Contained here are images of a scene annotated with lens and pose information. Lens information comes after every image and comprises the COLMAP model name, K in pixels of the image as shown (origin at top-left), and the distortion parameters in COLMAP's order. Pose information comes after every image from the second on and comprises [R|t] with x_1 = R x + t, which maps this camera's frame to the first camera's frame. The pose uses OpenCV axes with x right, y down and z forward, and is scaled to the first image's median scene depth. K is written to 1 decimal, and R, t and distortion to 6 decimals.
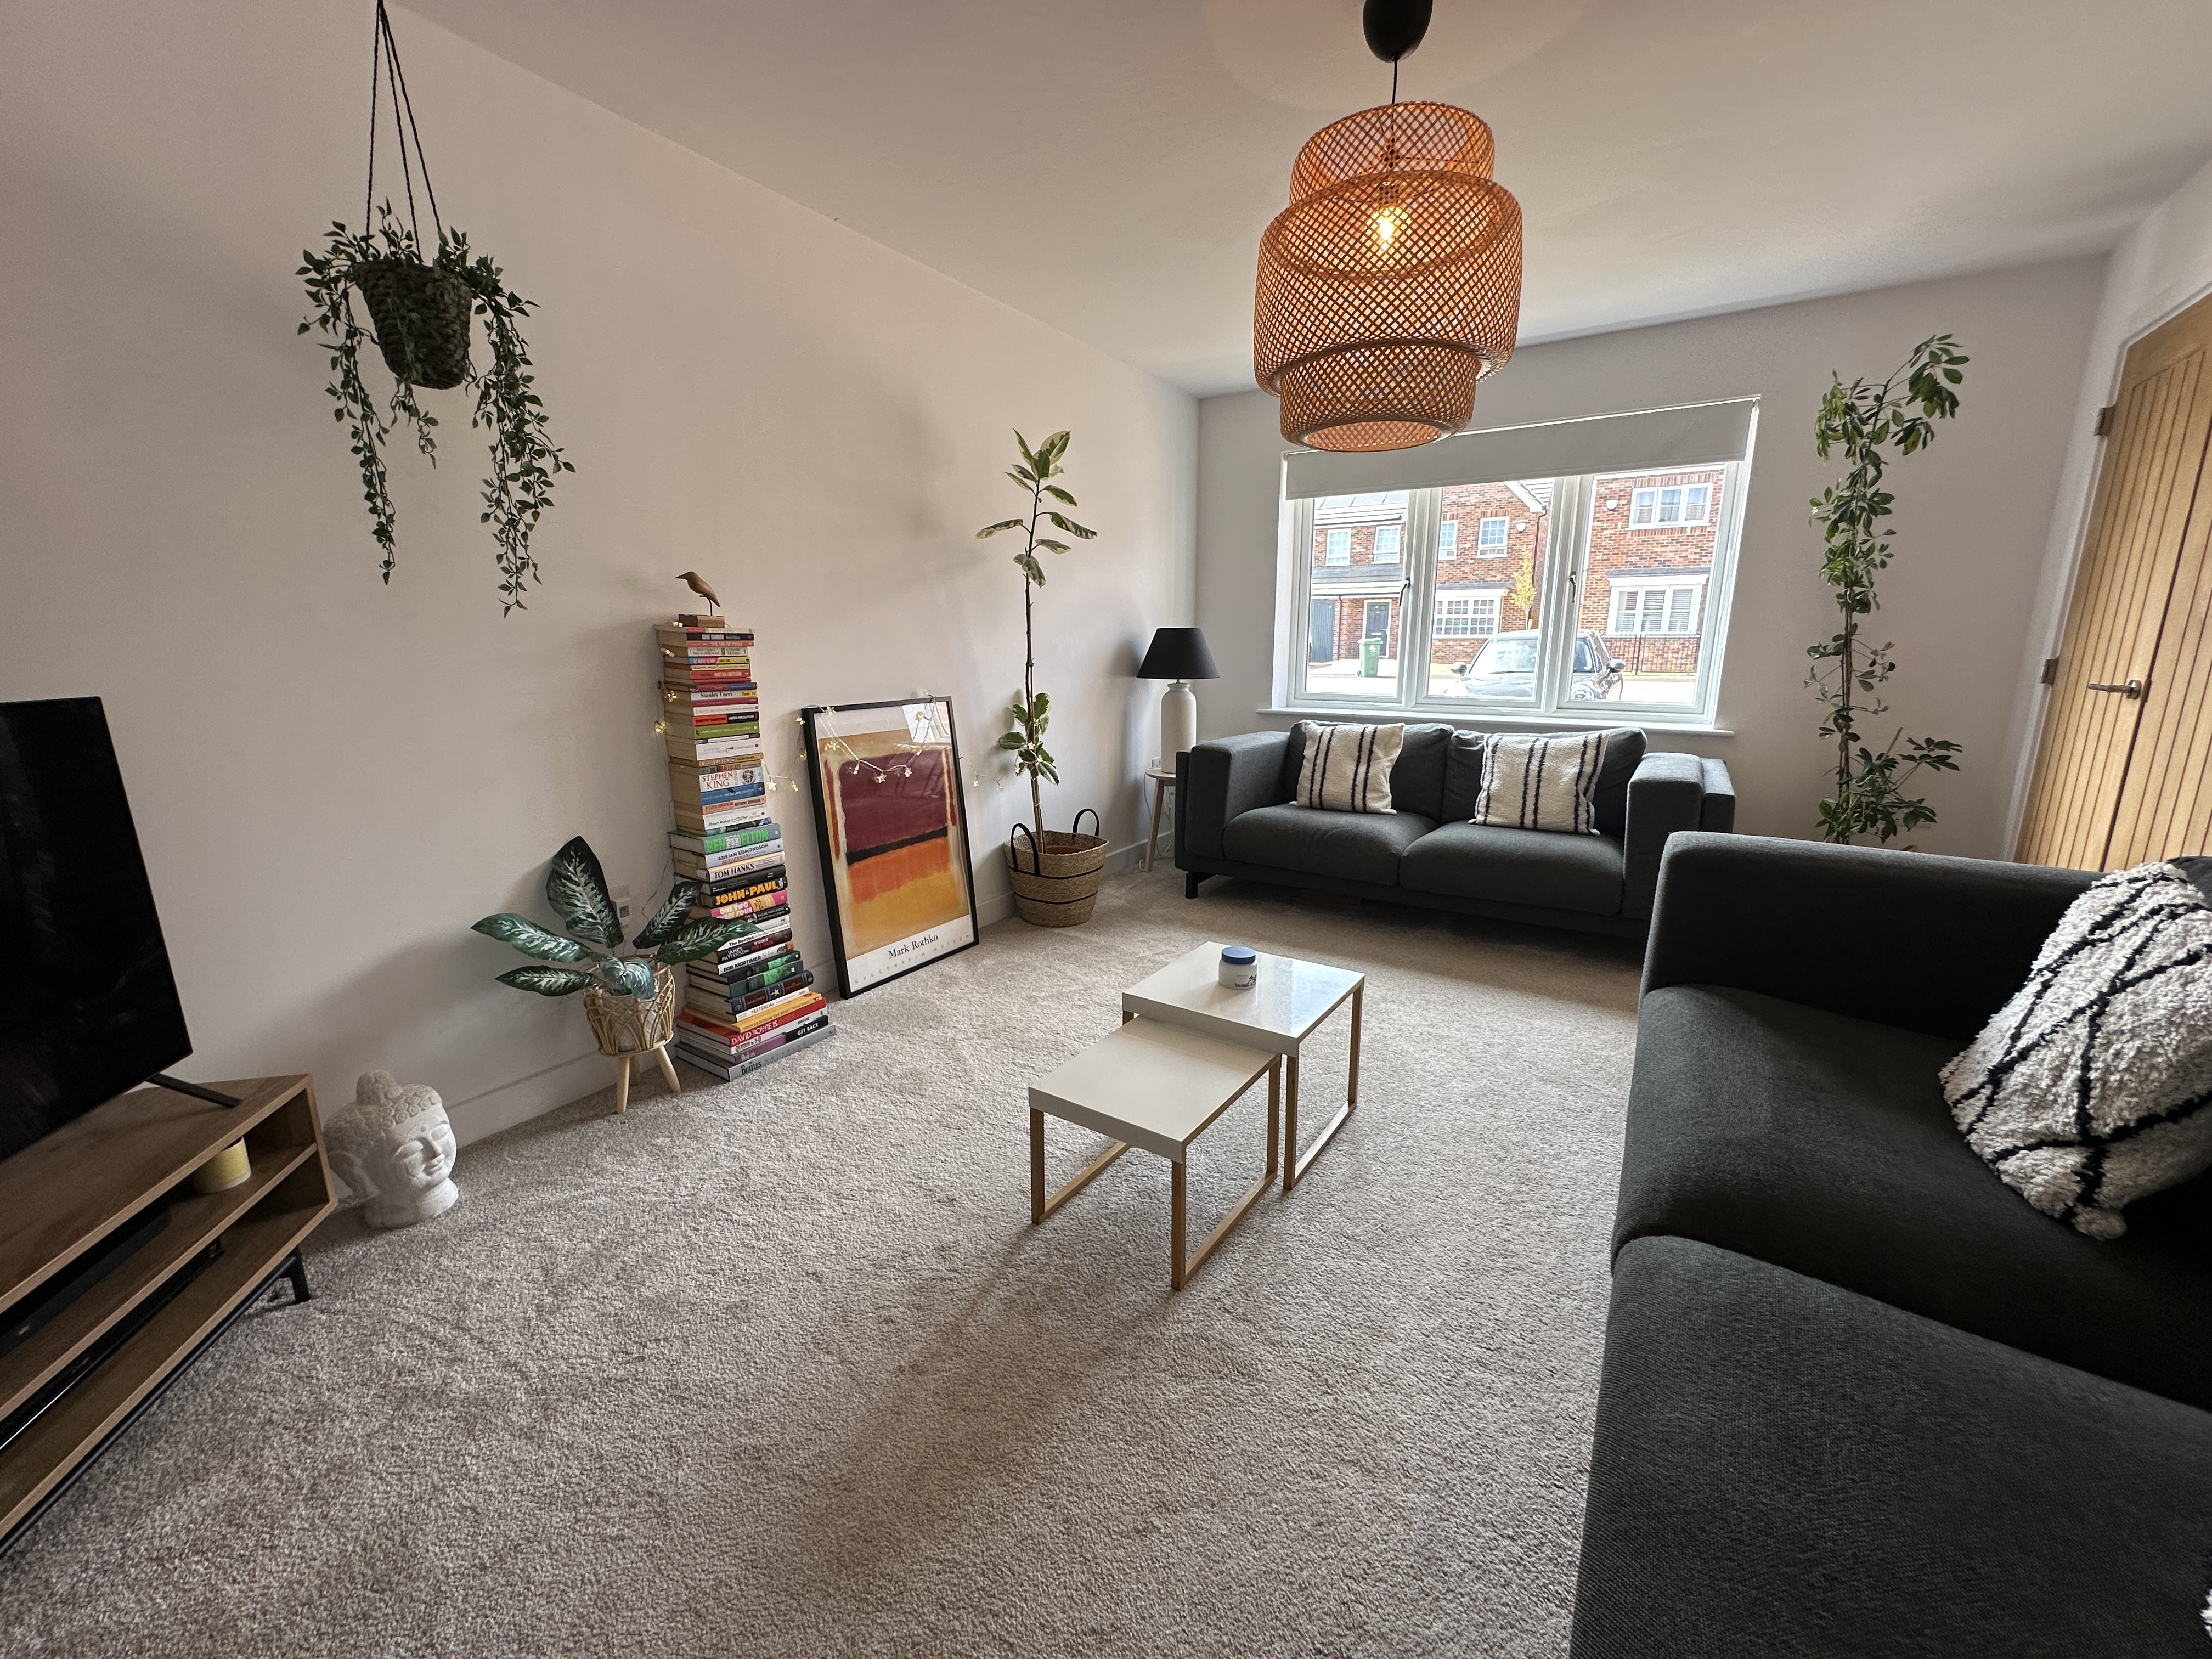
lens RADIAL K [[890.8, 0, 1106.0], [0, 890.8, 829.5], [0, 0, 1]] dist [-0.002098, -0.000262]
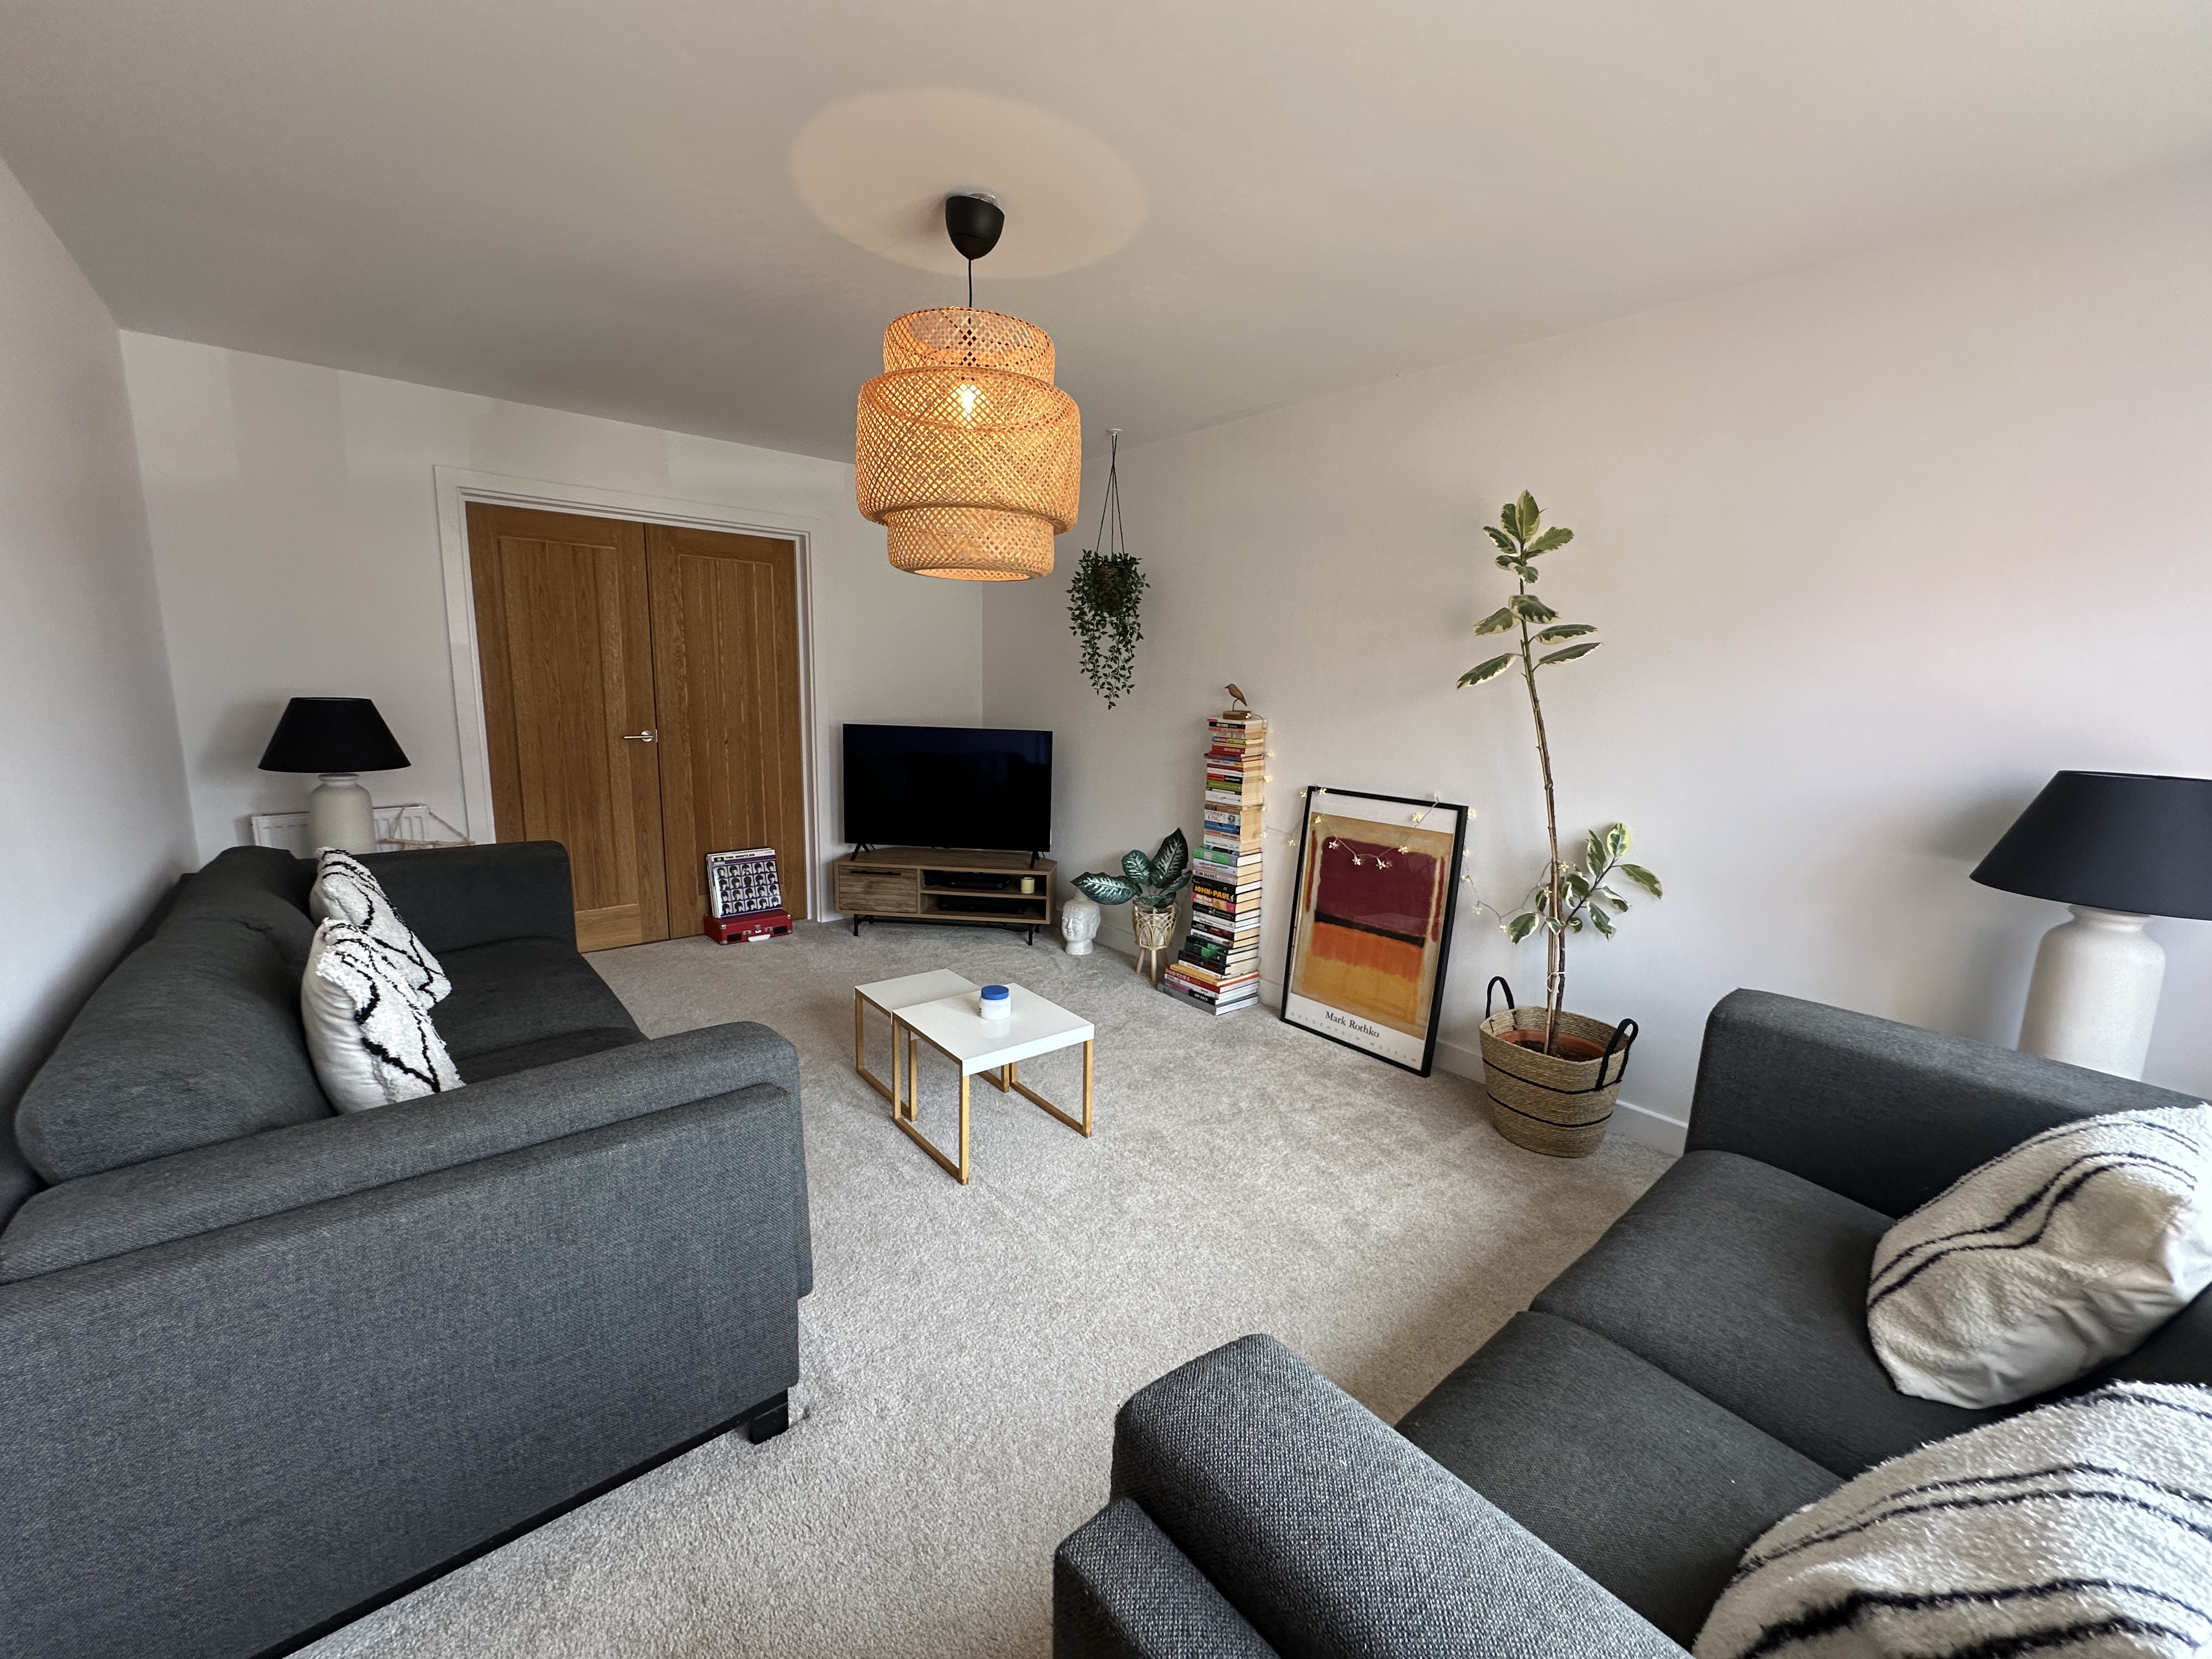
lens RADIAL K [[890.8, 0, 1106.0], [0, 890.8, 829.5], [0, 0, 1]] dist [-0.002098, -0.000262]
pose [[-0.301083, 0.150013, -0.941725, 0.941358], [-0.228356, 0.947473, 0.223938, -0.292153], [0.925852, 0.282472, -0.251012, 1.059725]]
